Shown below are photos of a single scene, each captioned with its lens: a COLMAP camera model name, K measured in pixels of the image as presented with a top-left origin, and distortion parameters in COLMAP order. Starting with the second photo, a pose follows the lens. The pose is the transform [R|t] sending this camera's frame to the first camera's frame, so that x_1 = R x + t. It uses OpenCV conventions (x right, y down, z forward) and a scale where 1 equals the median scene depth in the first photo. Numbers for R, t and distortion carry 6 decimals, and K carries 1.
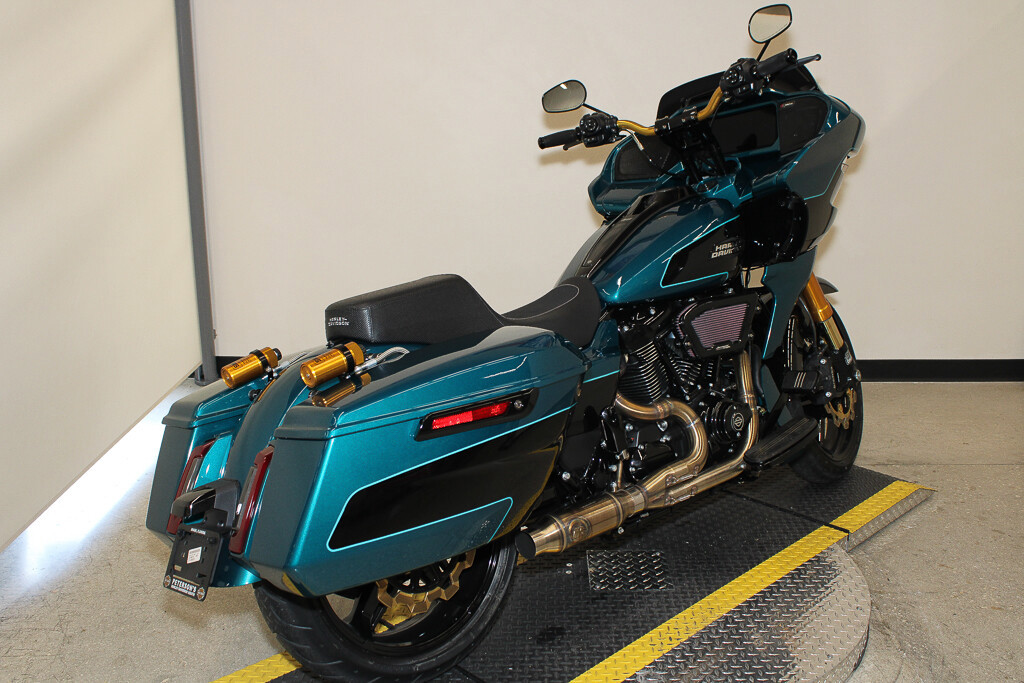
lens RADIAL K [[979.6, 0, 508.3], [0, 979.6, 356.7], [0, 0, 1]] dist [-0.093149, 0.007580]
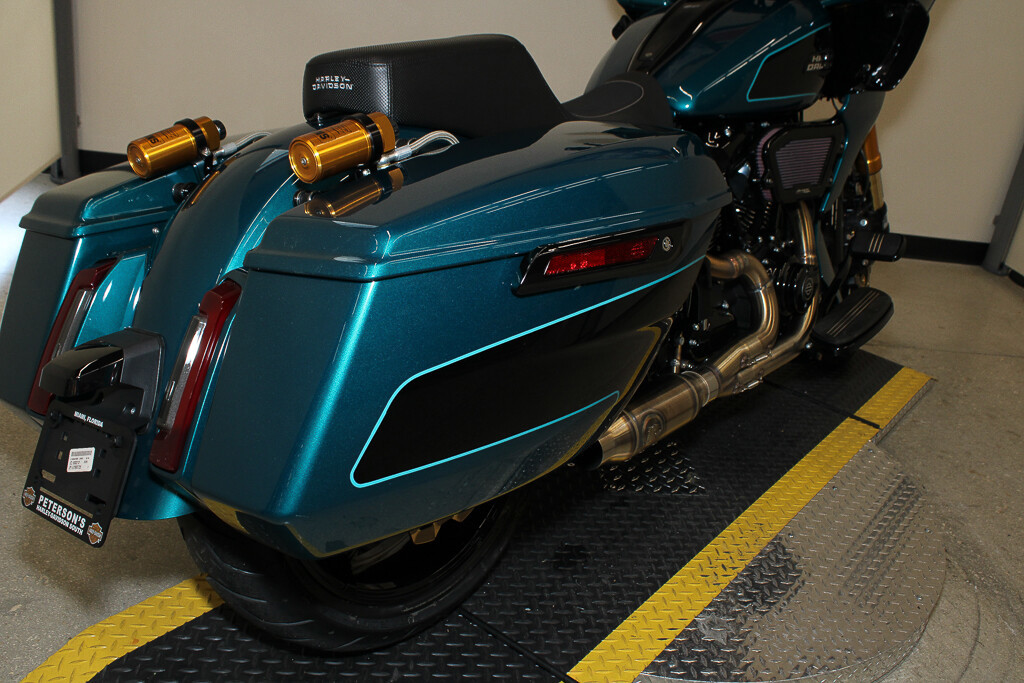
lens RADIAL K [[929.2, 0, 512.0], [0, 929.2, 341.5], [0, 0, 1]] dist [-0.092668, 0.008059]
pose [[0.981615, 0.067400, 0.178575, -0.151615], [-0.094023, 0.984941, 0.145088, 0.028631], [-0.166107, -0.159211, 0.973170, 0.384322]]
